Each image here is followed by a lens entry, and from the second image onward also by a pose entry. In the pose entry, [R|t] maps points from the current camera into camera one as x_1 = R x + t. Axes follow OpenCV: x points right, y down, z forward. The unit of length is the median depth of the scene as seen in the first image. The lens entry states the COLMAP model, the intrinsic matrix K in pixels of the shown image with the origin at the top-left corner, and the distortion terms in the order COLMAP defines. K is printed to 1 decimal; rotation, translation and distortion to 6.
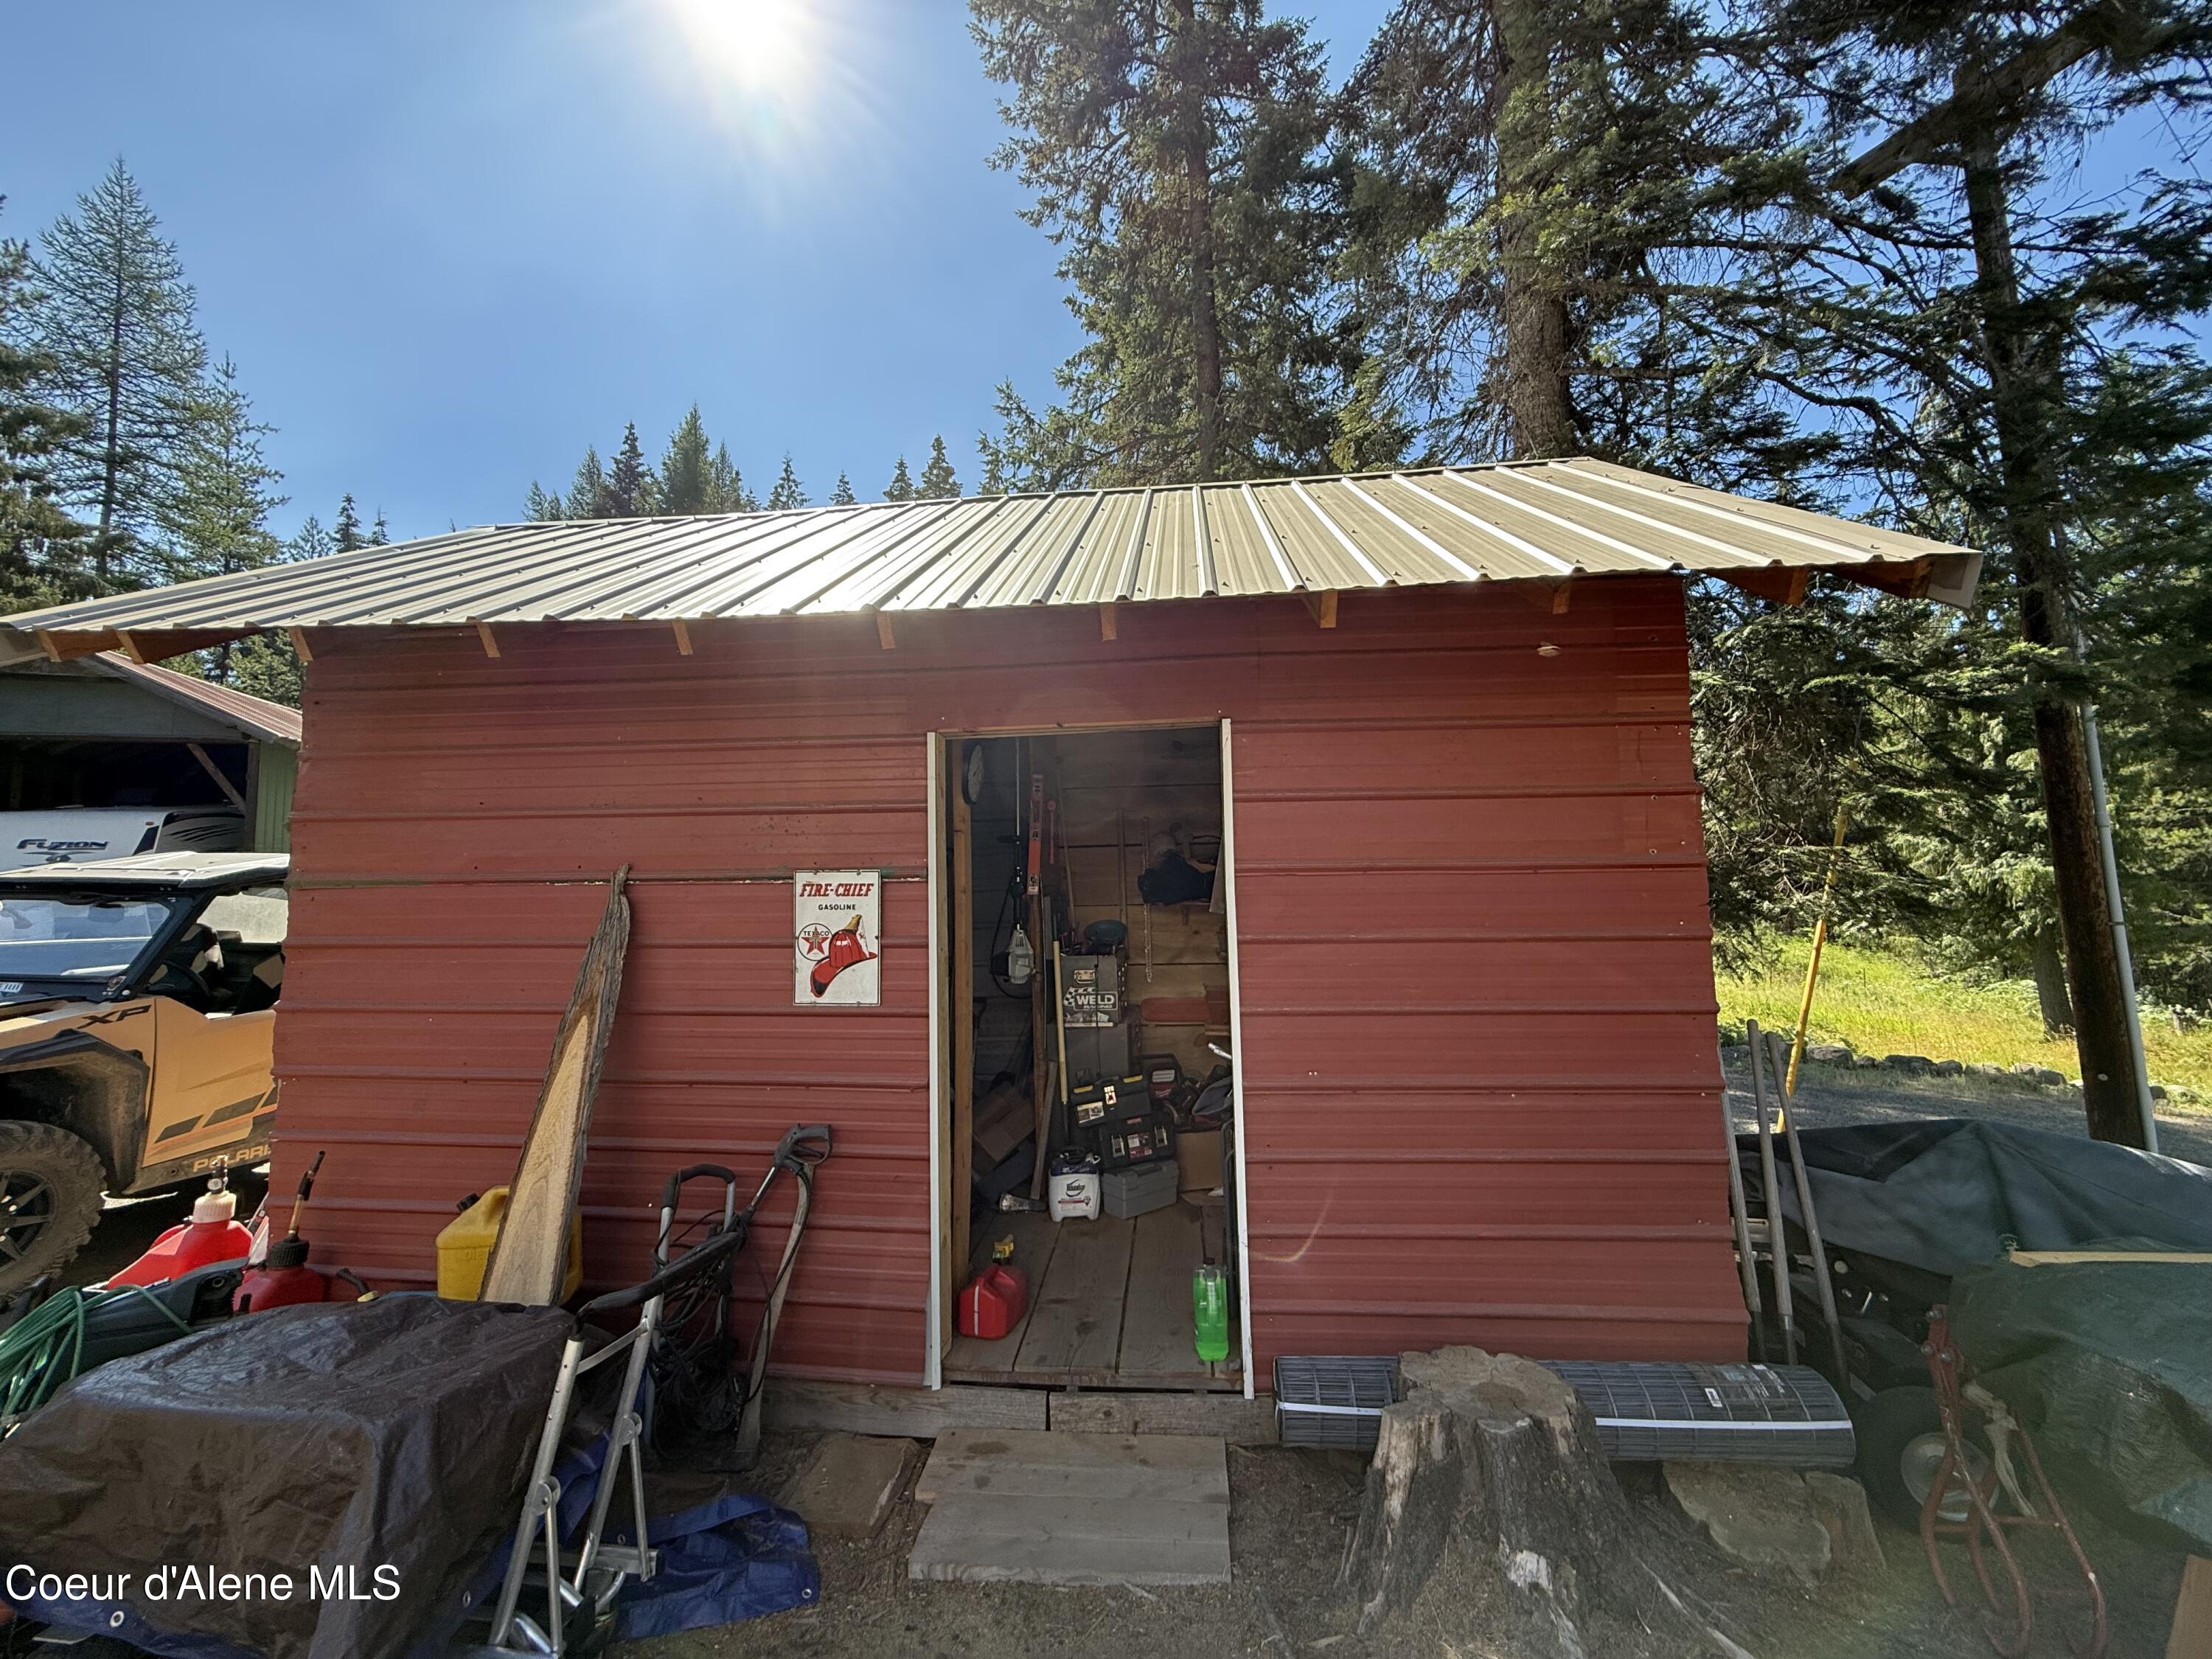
lens RADIAL K [[881.5, 0, 1106.0], [0, 881.5, 829.5], [0, 0, 1]] dist [0.001467, 0.000591]
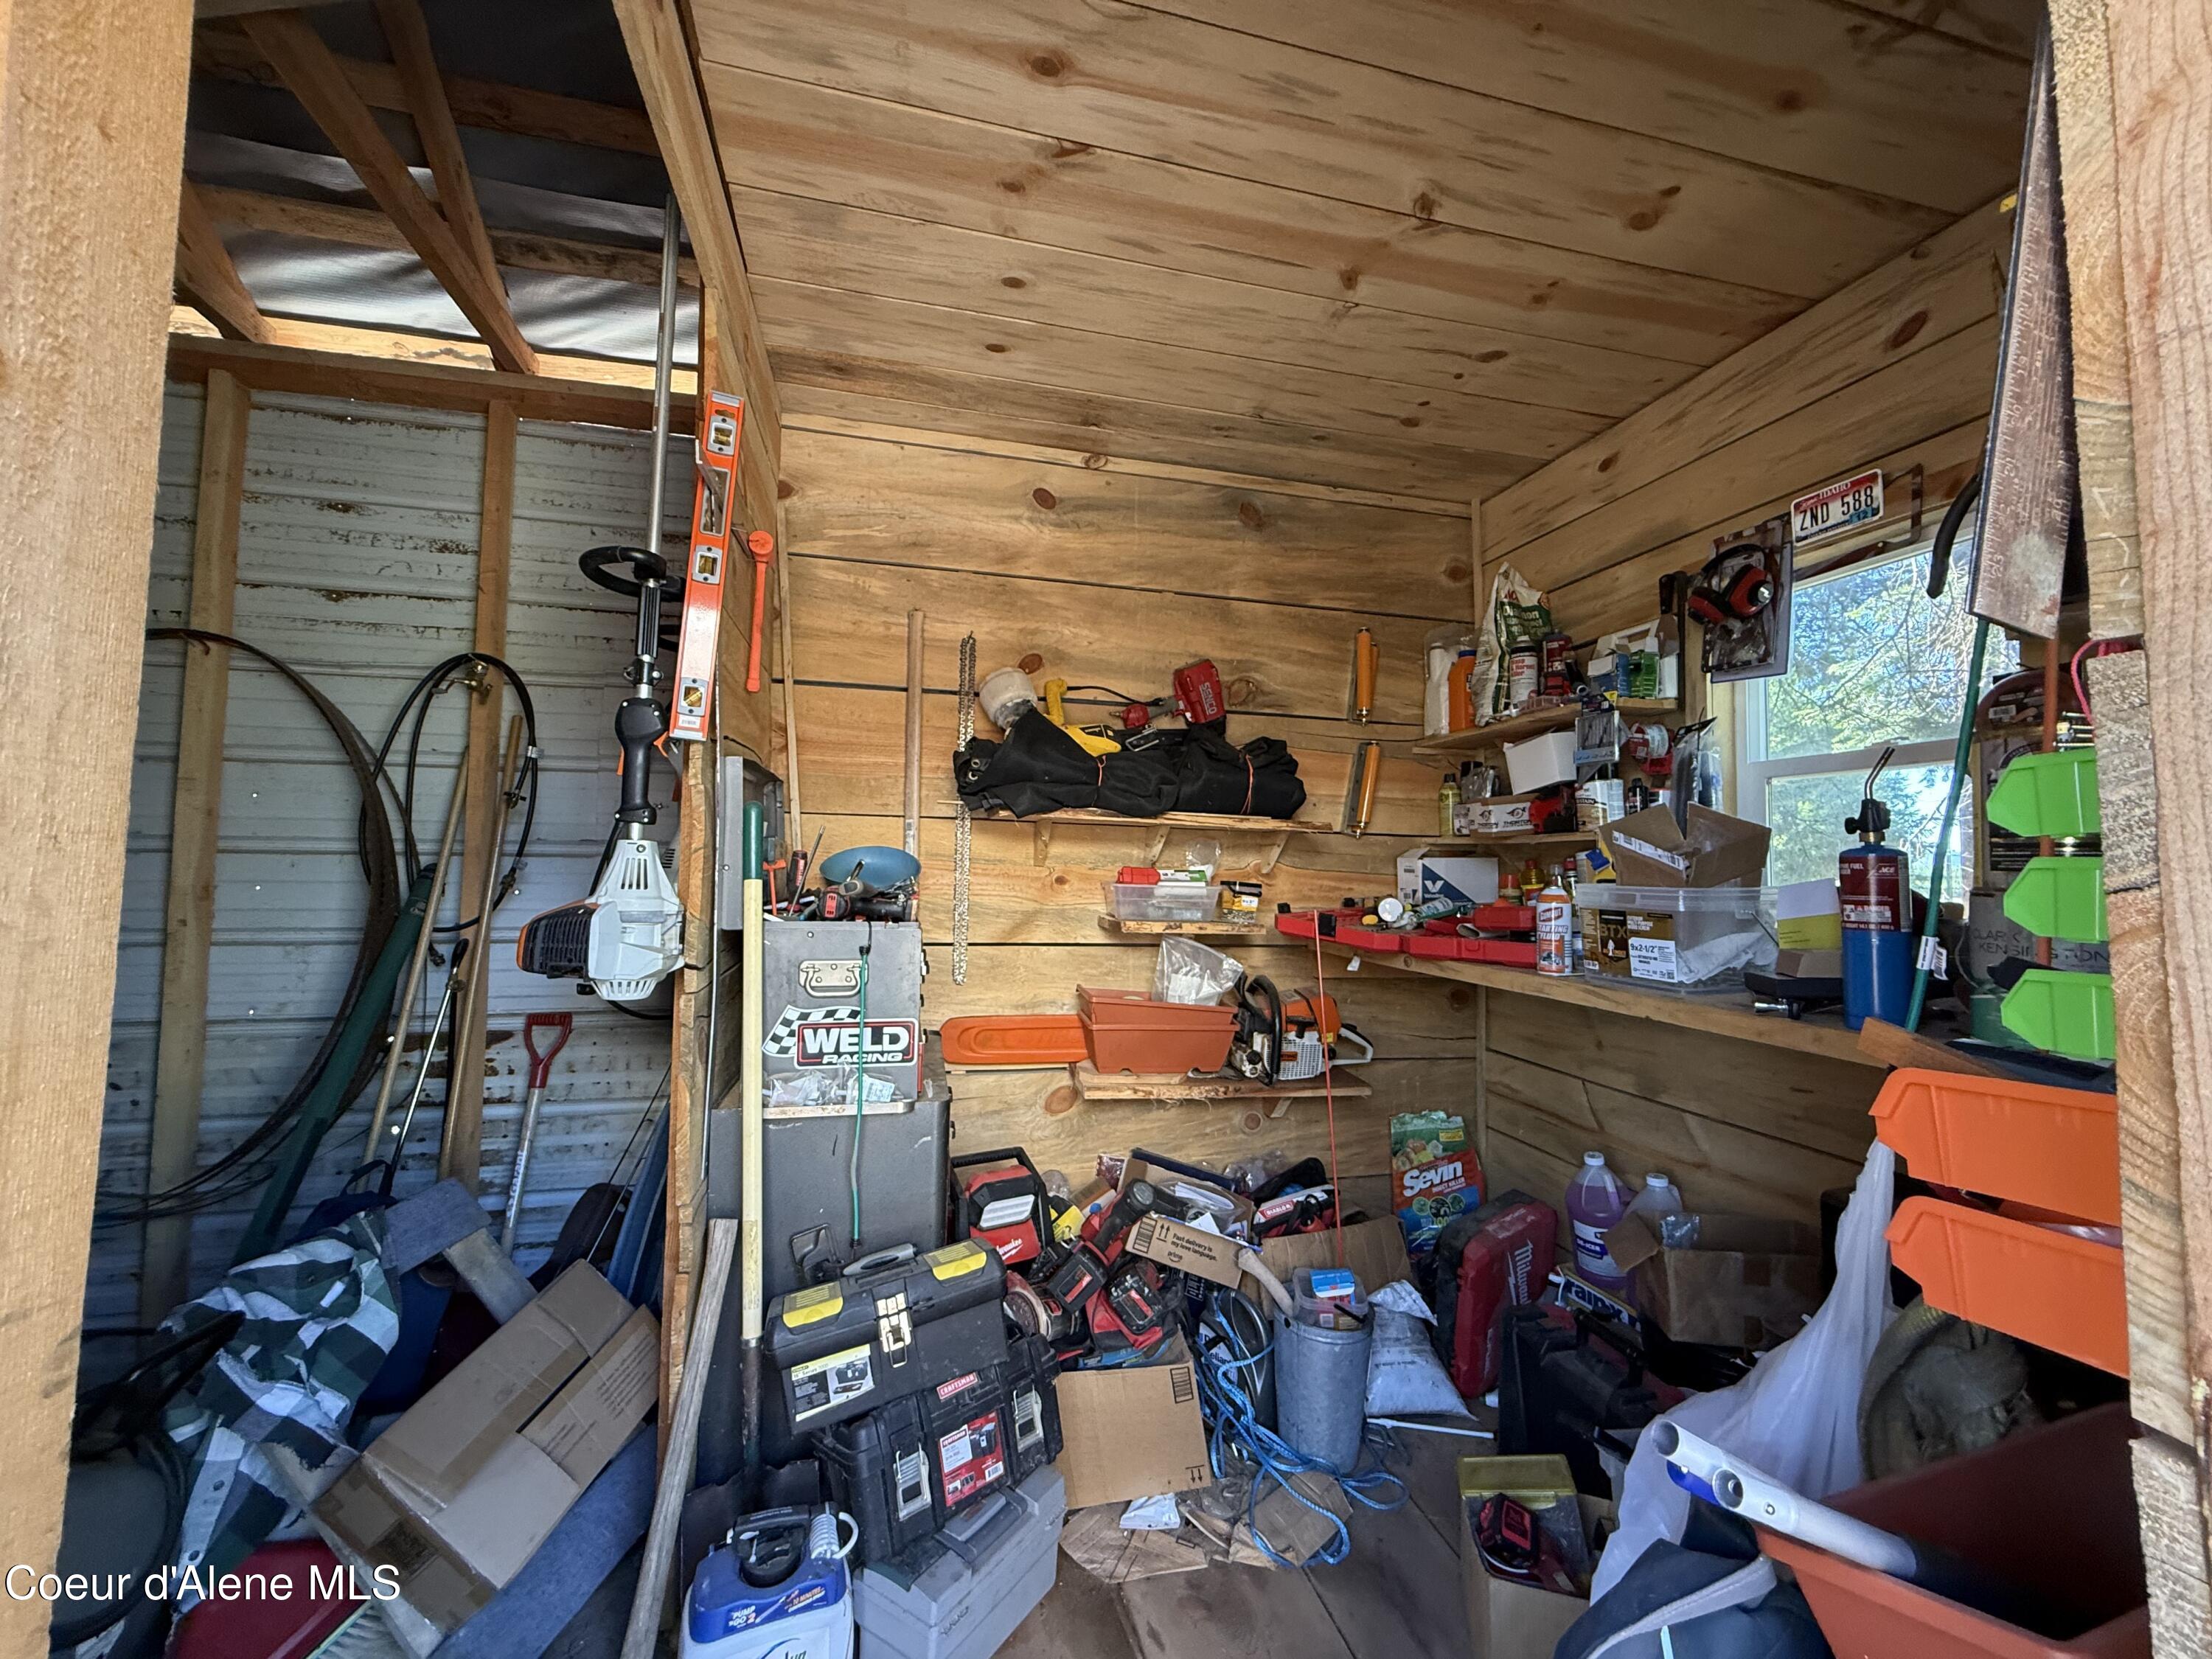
lens RADIAL K [[881.5, 0, 1106.0], [0, 881.5, 829.5], [0, 0, 1]] dist [0.001467, 0.000591]
pose [[0.946419, 0.058818, 0.317538, -0.036331], [-0.068484, 0.997465, 0.019352, 0.090829], [-0.315595, -0.040062, 0.948048, 0.622655]]
